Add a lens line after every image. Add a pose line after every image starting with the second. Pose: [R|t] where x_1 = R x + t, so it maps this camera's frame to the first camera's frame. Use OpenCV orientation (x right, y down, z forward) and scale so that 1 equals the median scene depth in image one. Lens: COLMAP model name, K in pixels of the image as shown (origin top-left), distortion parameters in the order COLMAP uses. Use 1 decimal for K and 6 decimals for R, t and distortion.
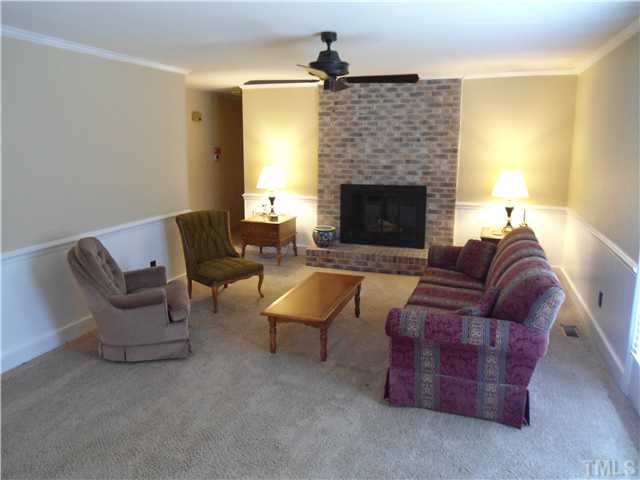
lens RADIAL K [[483.6, 0, 317.9], [0, 483.6, 215.0], [0, 0, 1]] dist [-0.004989, -0.002950]
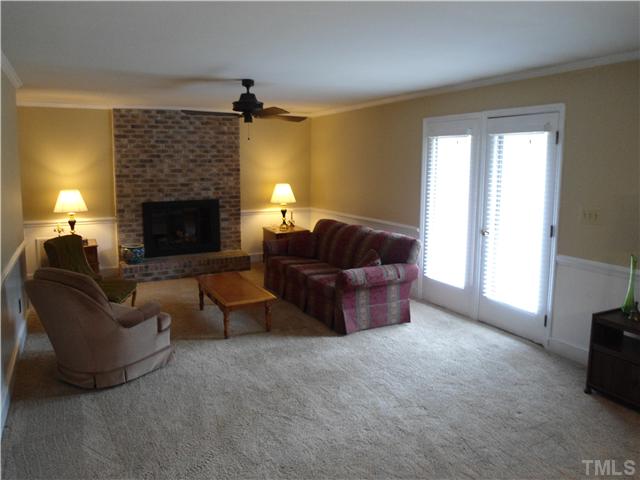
lens RADIAL K [[483.6, 0, 317.9], [0, 483.6, 215.0], [0, 0, 1]] dist [-0.004989, -0.002950]
pose [[0.670167, -0.080529, 0.737829, -0.501619], [0.111660, 0.993722, 0.007037, -0.001175], [-0.733763, 0.077670, 0.674951, 0.004761]]
